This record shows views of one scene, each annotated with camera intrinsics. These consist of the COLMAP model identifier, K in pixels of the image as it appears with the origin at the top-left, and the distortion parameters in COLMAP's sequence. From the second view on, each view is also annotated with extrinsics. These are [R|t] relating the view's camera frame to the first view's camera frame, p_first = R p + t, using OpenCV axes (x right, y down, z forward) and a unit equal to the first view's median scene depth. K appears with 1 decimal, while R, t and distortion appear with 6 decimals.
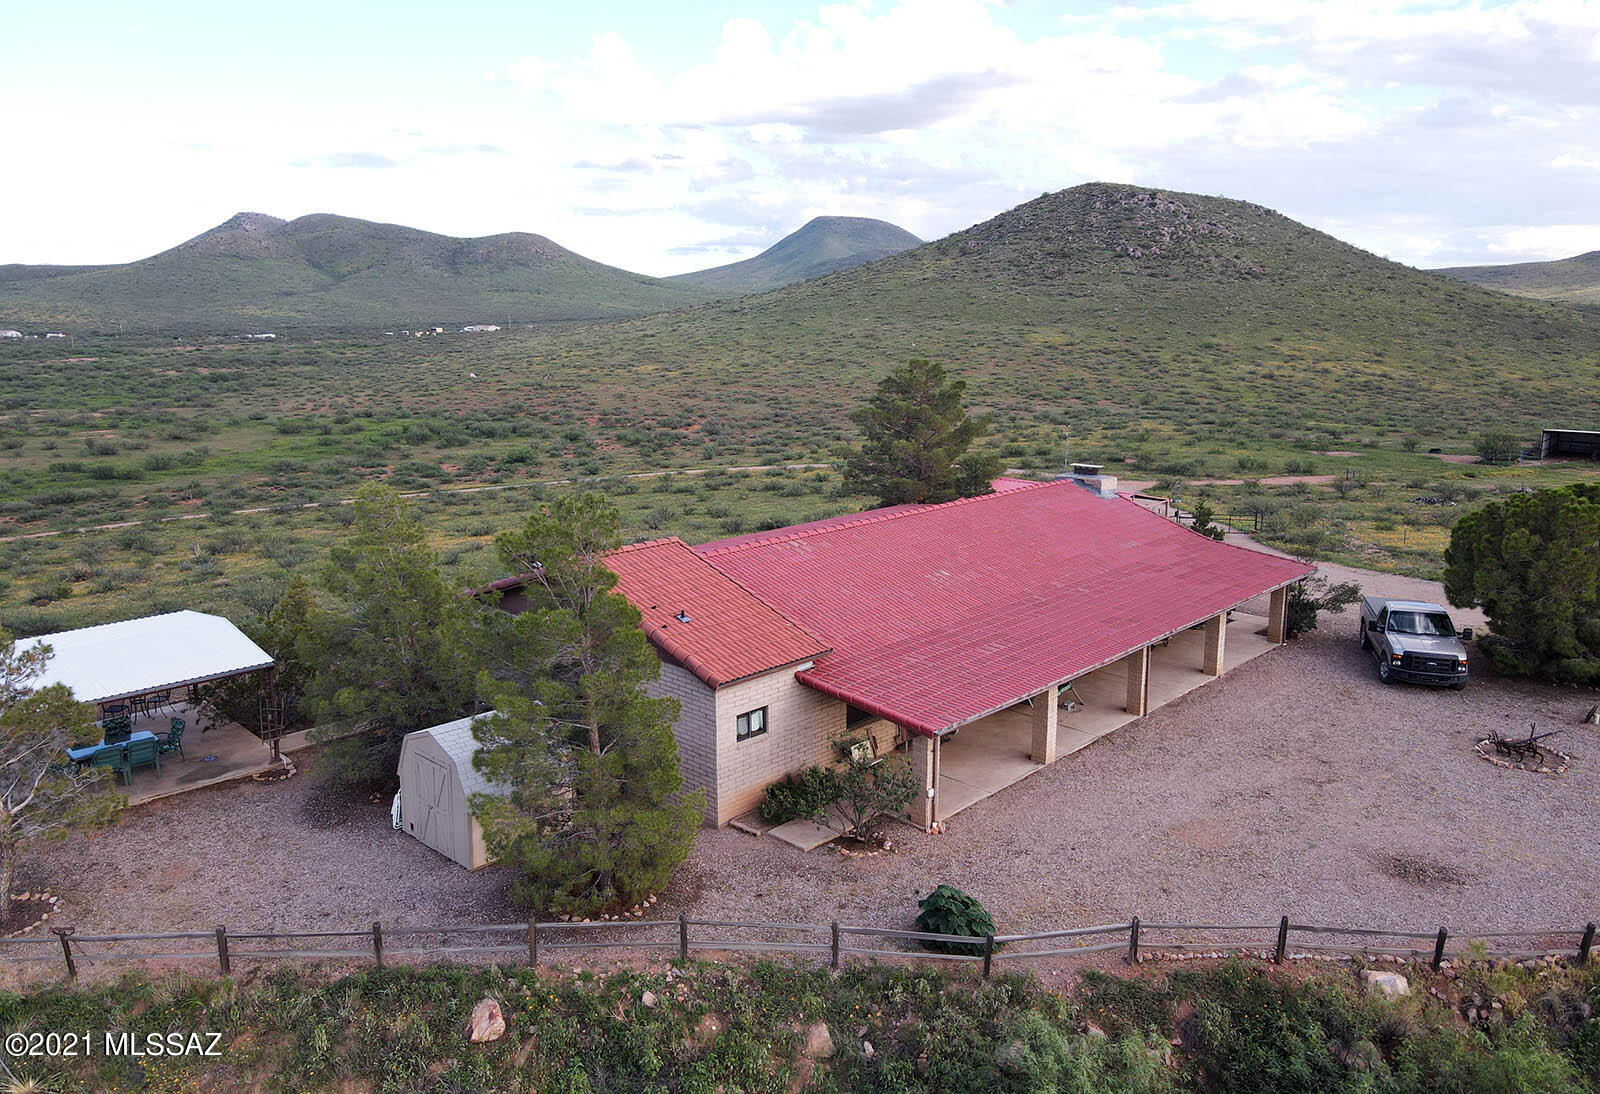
lens RADIAL K [[1165.7, 0, 806.6], [0, 1165.7, 521.1], [0, 0, 1]] dist [-0.011403, 0.044392]
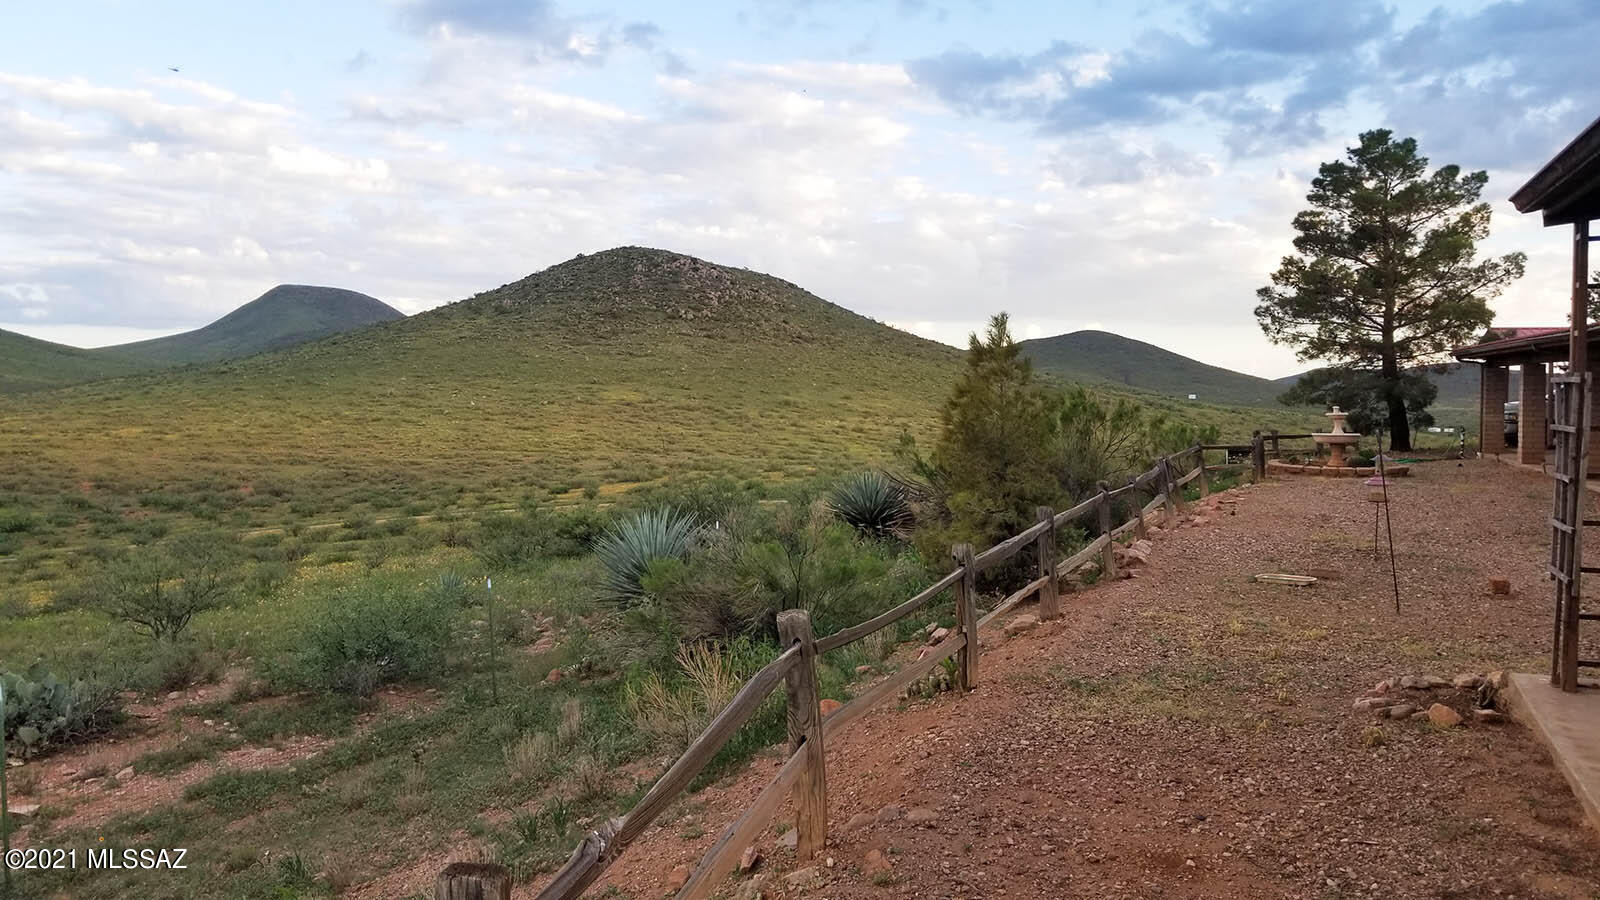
lens RADIAL K [[1232.9, 0, 780.9], [0, 1232.9, 435.2], [0, 0, 1]] dist [0.065217, -0.107462]
pose [[0.922002, -0.009867, 0.387059, -0.055292], [0.065741, 0.989149, -0.131383, 0.010078], [-0.381563, 0.146581, 0.912647, 0.066270]]
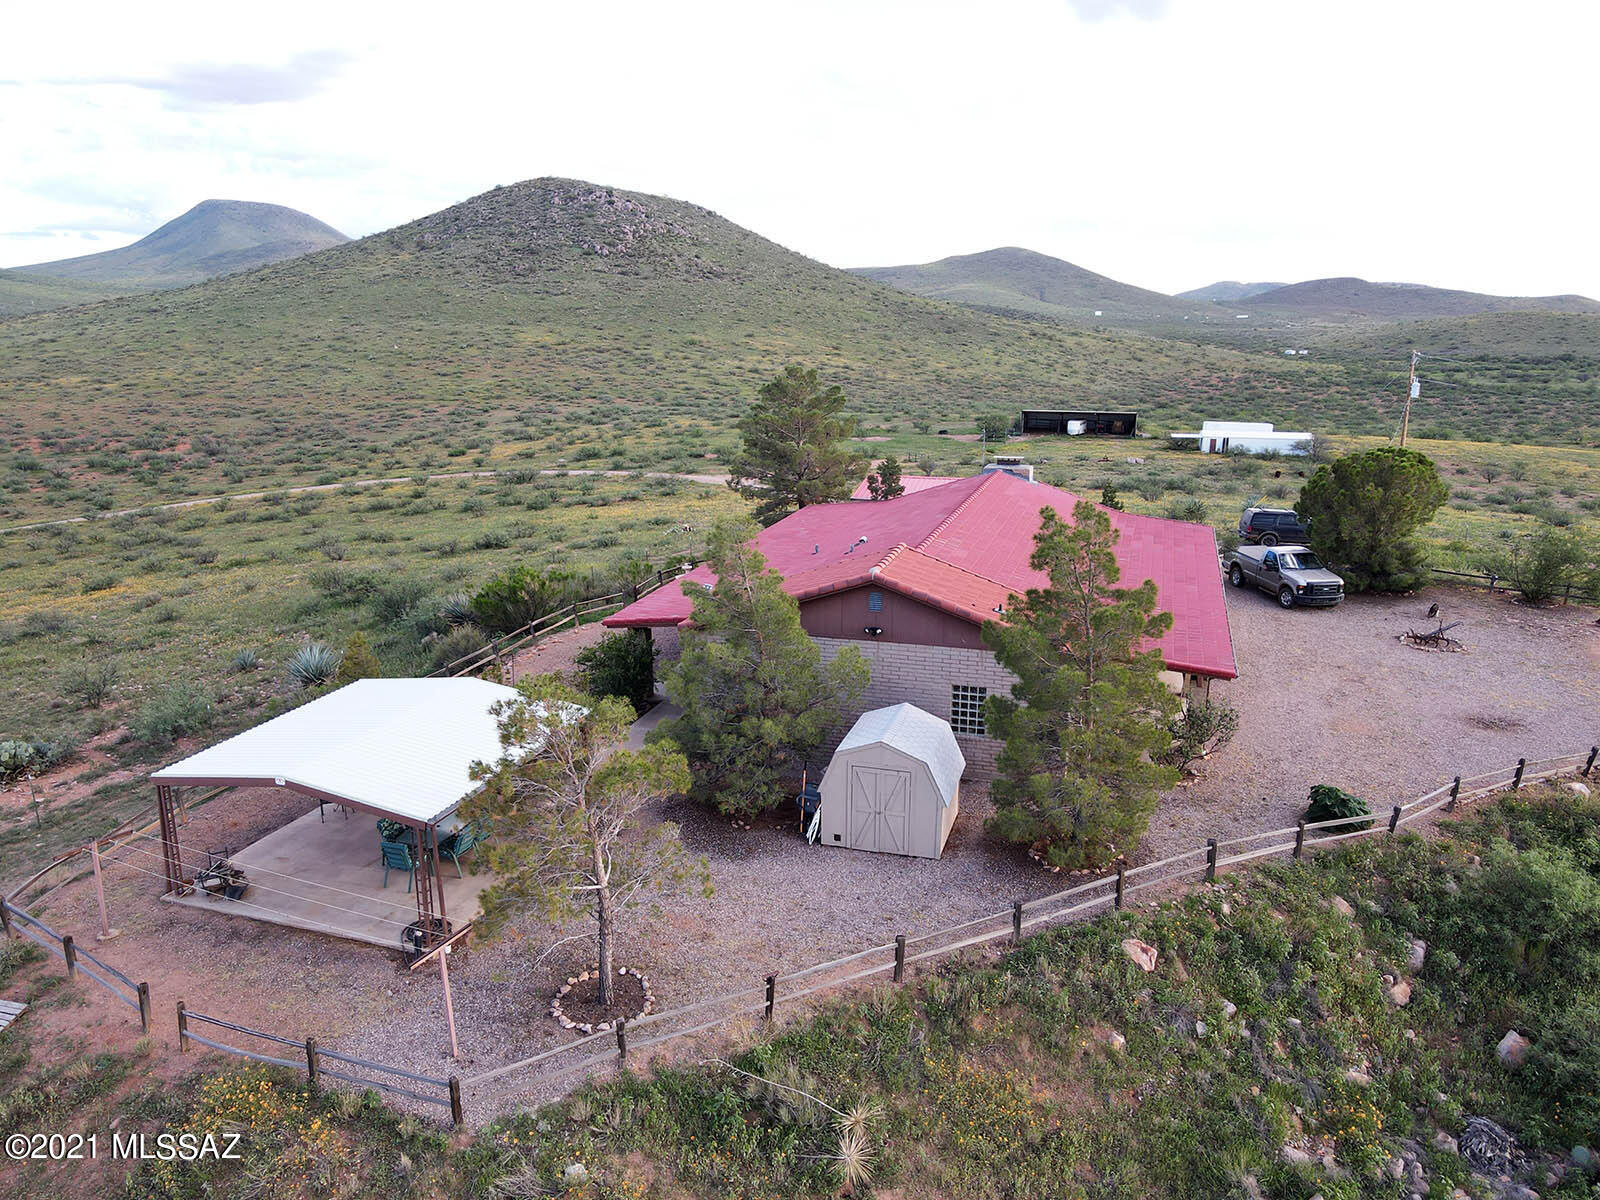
lens RADIAL K [[1166.0, 0, 799.8], [0, 1166.0, 600.3], [0, 0, 1]] dist [0.000753, 0.017730]
pose [[0.894661, -0.112763, 0.432279, -0.046773], [0.083549, 0.992781, 0.086056, -0.002425], [-0.438863, -0.040874, 0.897624, 0.005248]]
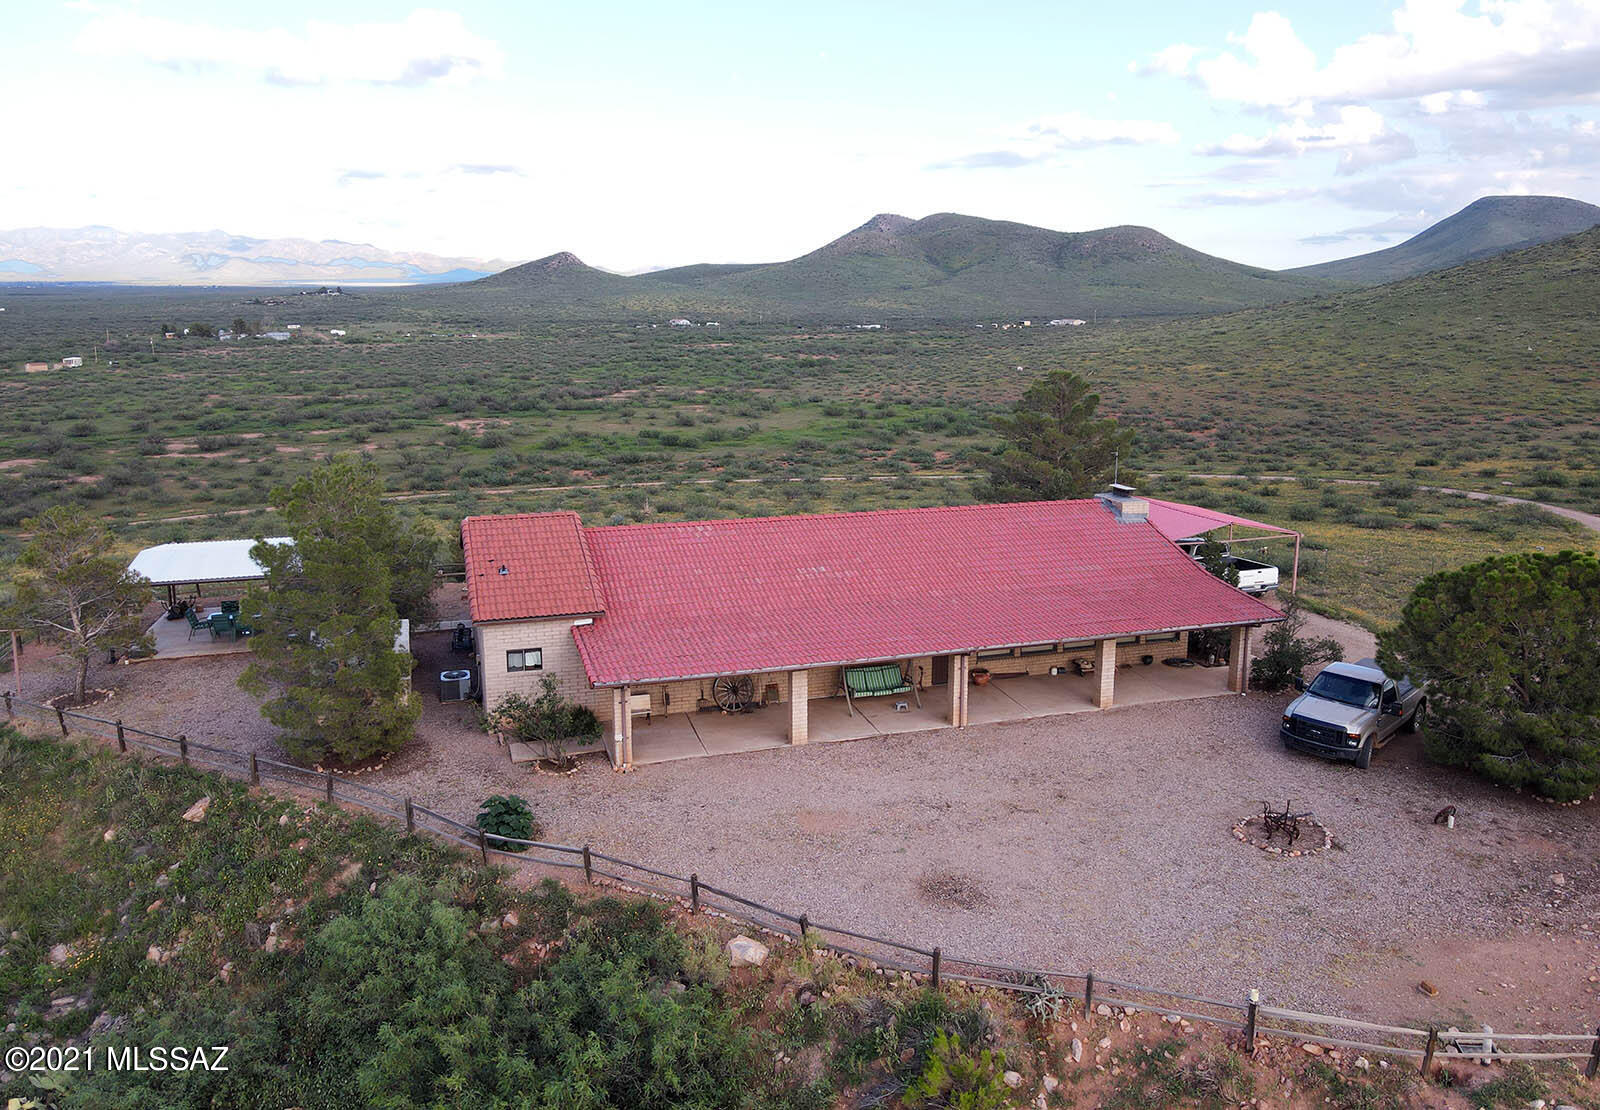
lens RADIAL K [[1174.5, 0, 815.8], [0, 1174.5, 502.8], [0, 0, 1]] dist [0.002338, 0.030929]
pose [[0.878523, 0.086005, -0.469894, 0.049081], [-0.091210, 0.995763, 0.011727, -0.002369], [0.468911, 0.032557, 0.882645, 0.001001]]
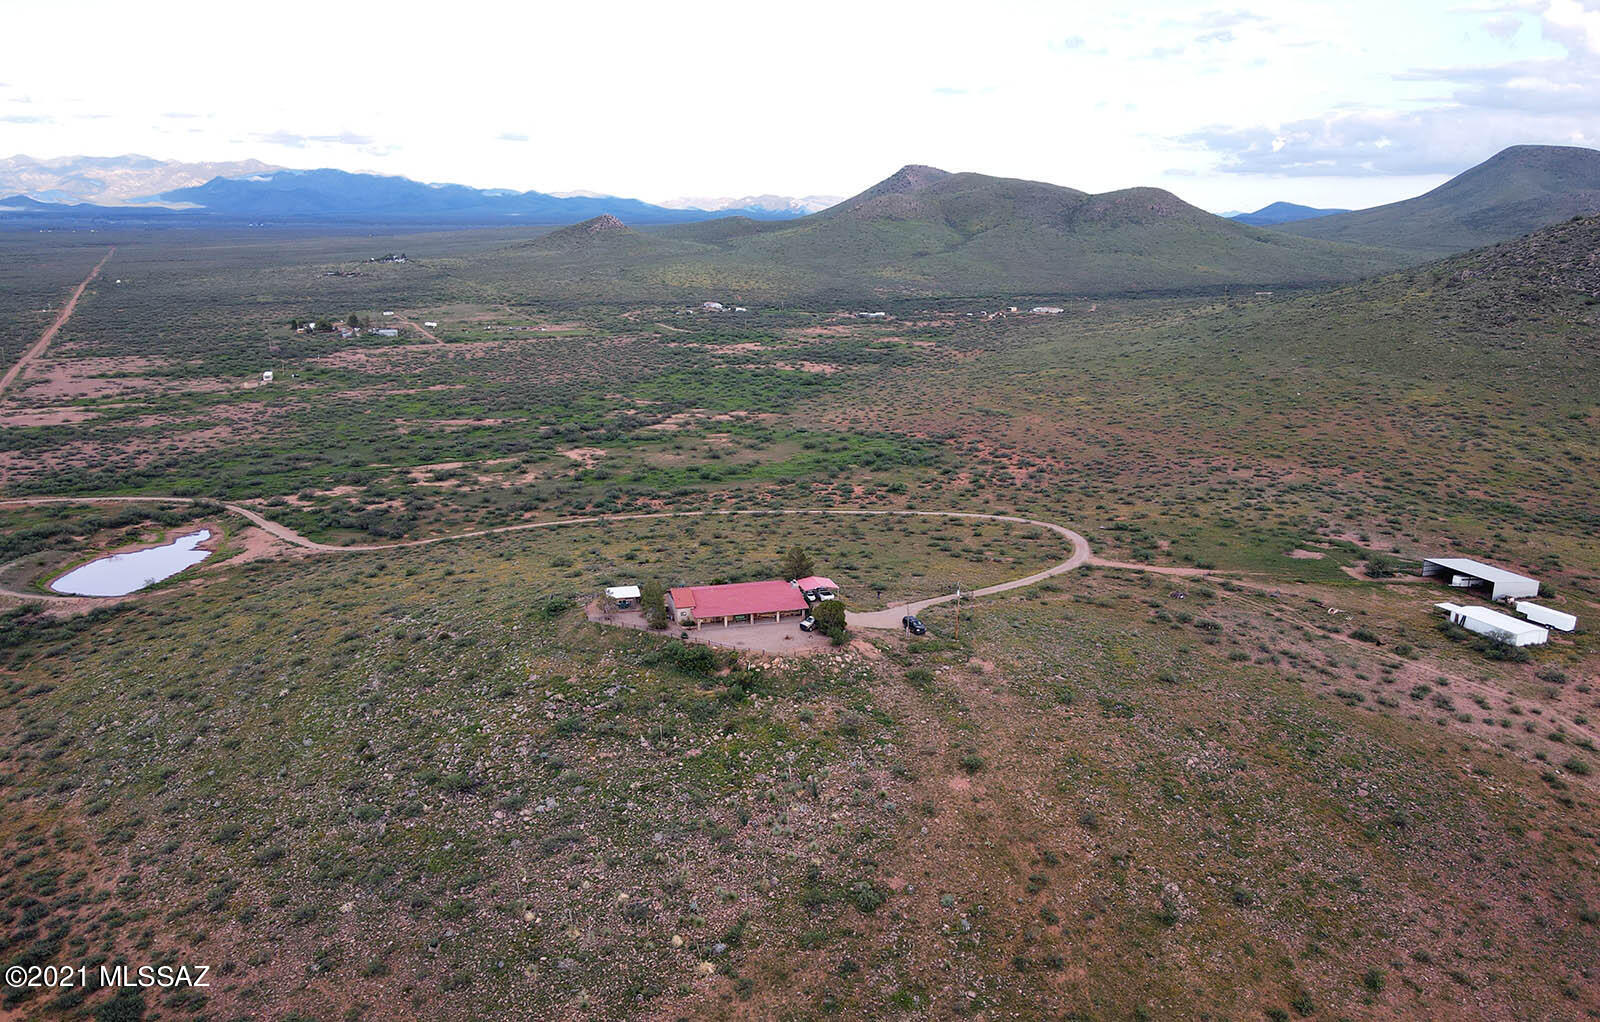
lens RADIAL K [[1192.0, 0, 811.4], [0, 1192.0, 516.9], [0, 0, 1]] dist [-0.008661, 0.001083]
pose [[0.861564, 0.126370, -0.491669, 0.281500], [-0.098241, 0.991717, 0.082743, -0.075657], [0.498053, -0.022987, 0.866842, -0.341910]]
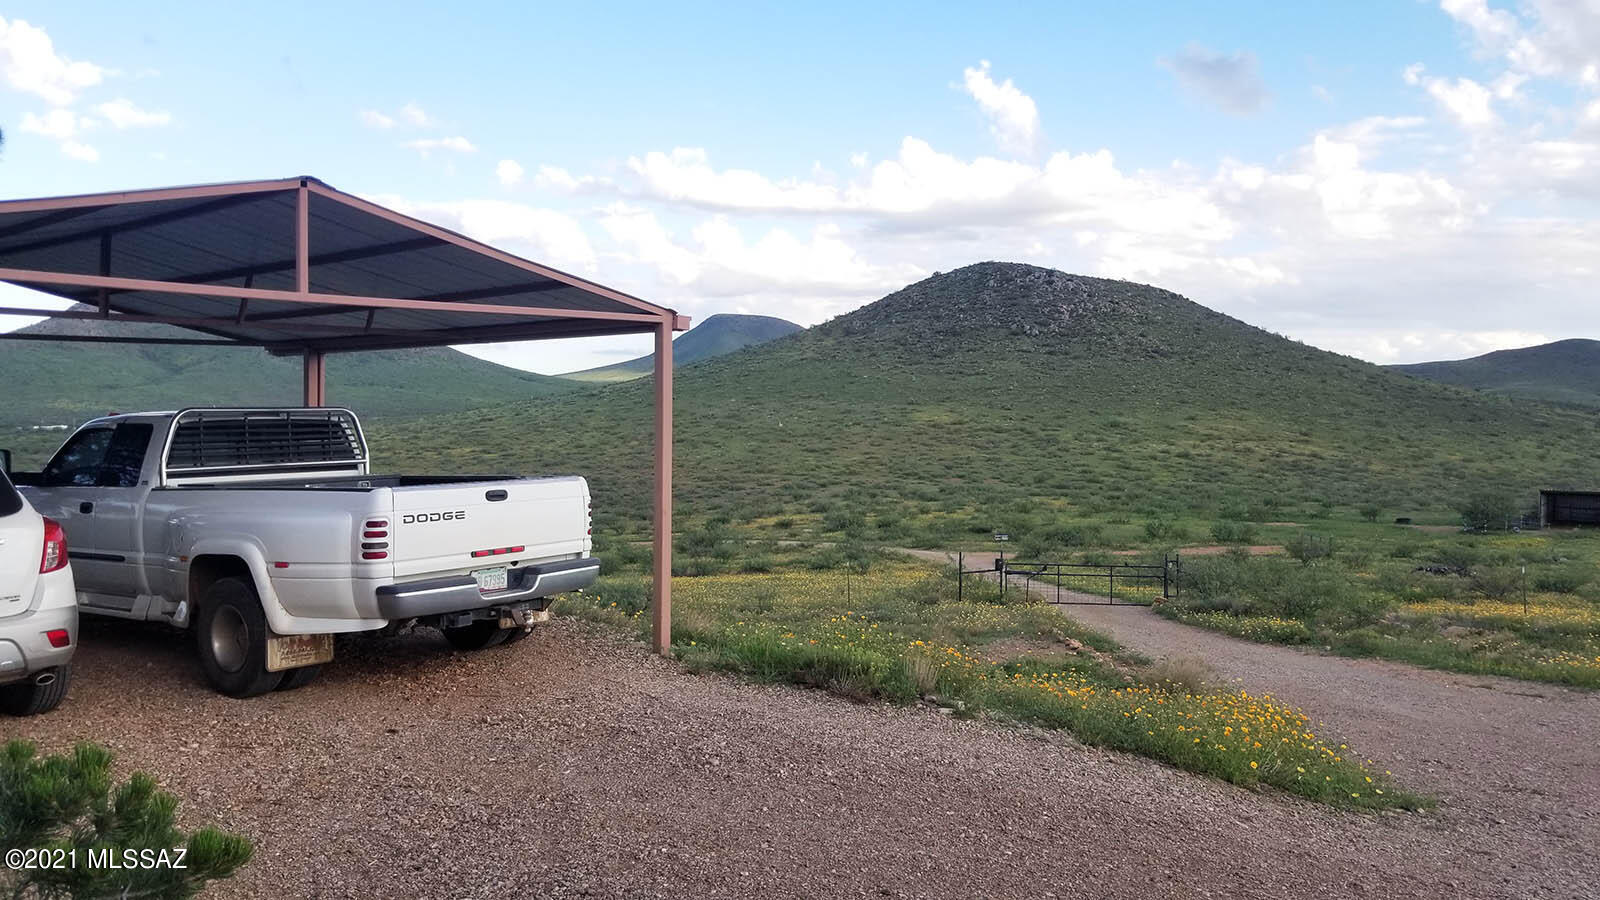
lens RADIAL K [[1232.9, 0, 797.5], [0, 1232.9, 446.4], [0, 0, 1]] dist [0.065217, -0.107462]
pose [[0.997398, -0.001107, 0.072082, 0.038090], [0.012036, 0.988405, -0.151362, 0.003979], [-0.071079, 0.151835, 0.985847, 0.096163]]
